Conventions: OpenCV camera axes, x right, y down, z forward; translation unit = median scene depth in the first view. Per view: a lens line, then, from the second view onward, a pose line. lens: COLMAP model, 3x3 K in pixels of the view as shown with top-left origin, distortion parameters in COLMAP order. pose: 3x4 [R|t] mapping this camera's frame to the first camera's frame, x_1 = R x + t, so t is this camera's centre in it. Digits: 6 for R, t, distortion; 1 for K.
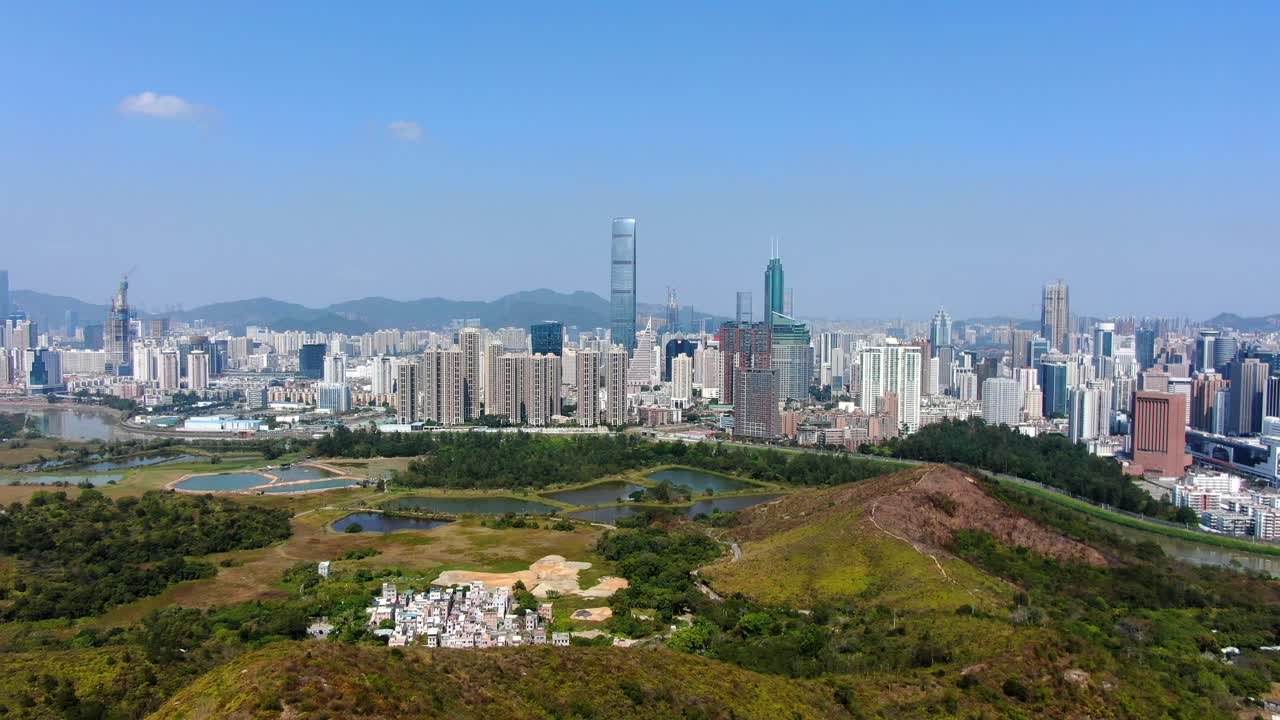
lens RADIAL K [[963.1, 0, 636.5], [0, 963.1, 362.5], [0, 0, 1]] dist [-0.026625, 0.022289]
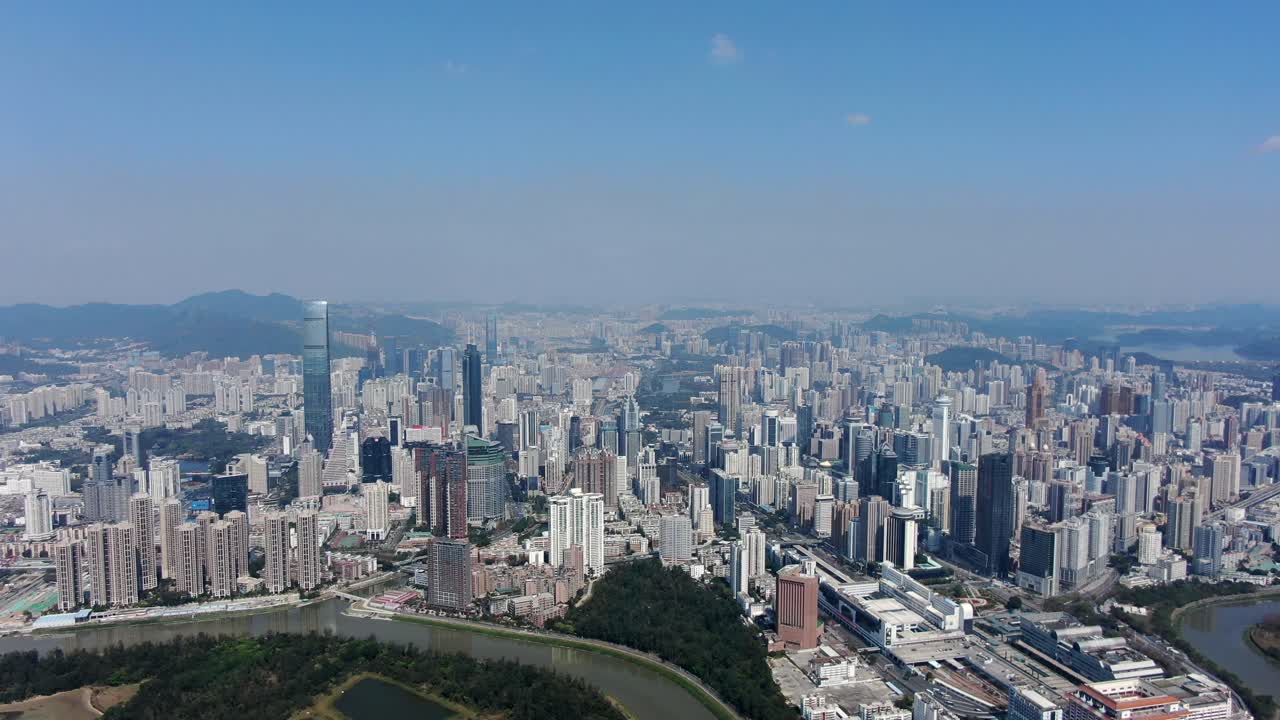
lens RADIAL K [[963.1, 0, 641.2], [0, 963.1, 355.2], [0, 0, 1]] dist [-0.026625, 0.022289]
pose [[0.955031, -0.030817, 0.294901, 0.021741], [0.020510, 0.999068, 0.037982, -0.196853], [-0.295797, -0.030226, 0.954773, -0.032981]]
